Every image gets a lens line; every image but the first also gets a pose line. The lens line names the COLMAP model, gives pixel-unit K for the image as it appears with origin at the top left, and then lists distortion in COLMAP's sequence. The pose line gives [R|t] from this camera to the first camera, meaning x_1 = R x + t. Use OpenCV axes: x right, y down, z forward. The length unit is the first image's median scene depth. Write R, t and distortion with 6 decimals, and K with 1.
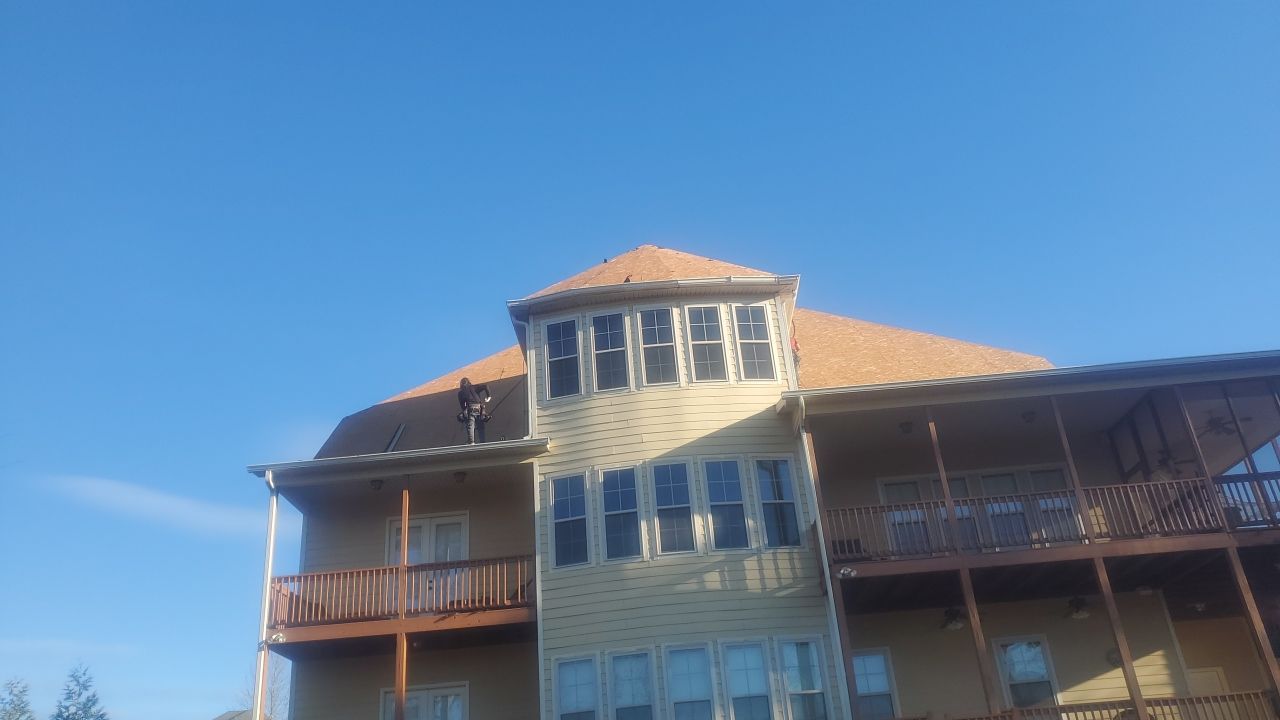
lens RADIAL K [[927.5, 0, 630.6], [0, 927.5, 375.1], [0, 0, 1]] dist [0.096355, -0.143621]
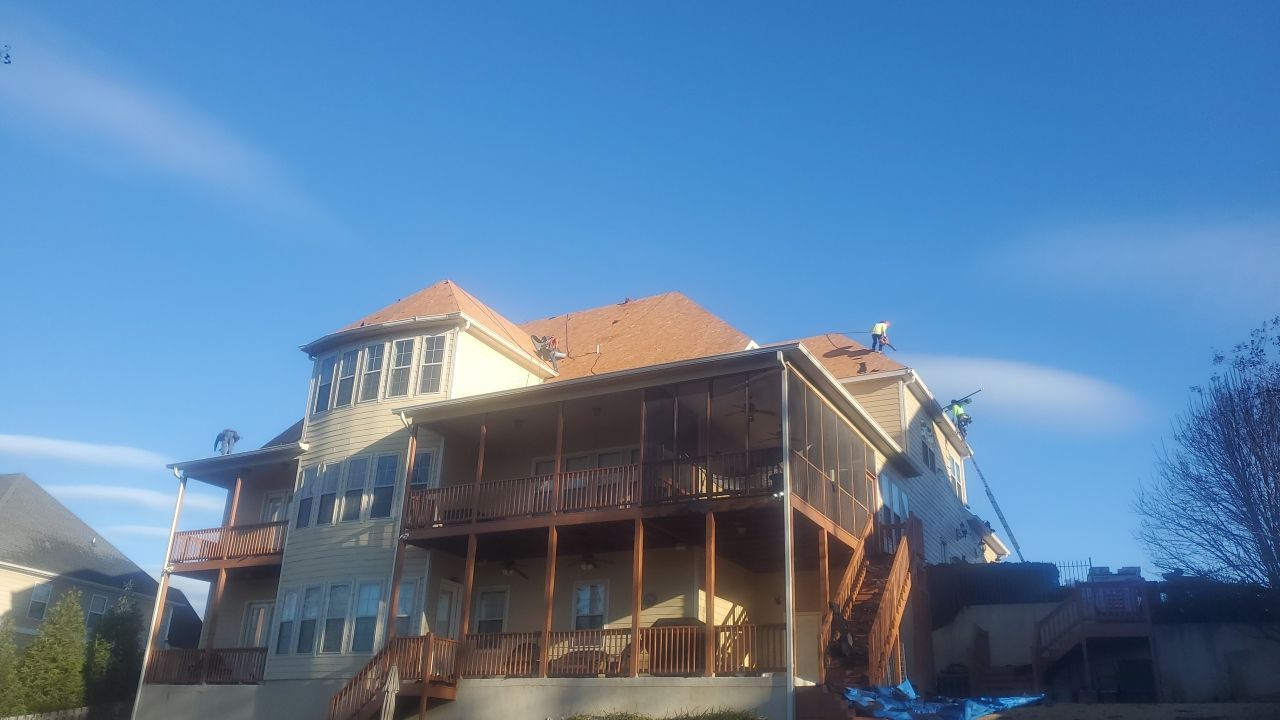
lens RADIAL K [[927.5, 0, 630.6], [0, 927.5, 375.1], [0, 0, 1]] dist [0.096355, -0.143621]
pose [[0.900728, -0.061239, -0.430044, 1.043478], [0.103558, 0.991740, 0.075675, -0.099005], [0.421858, -0.112697, 0.899631, -0.116109]]
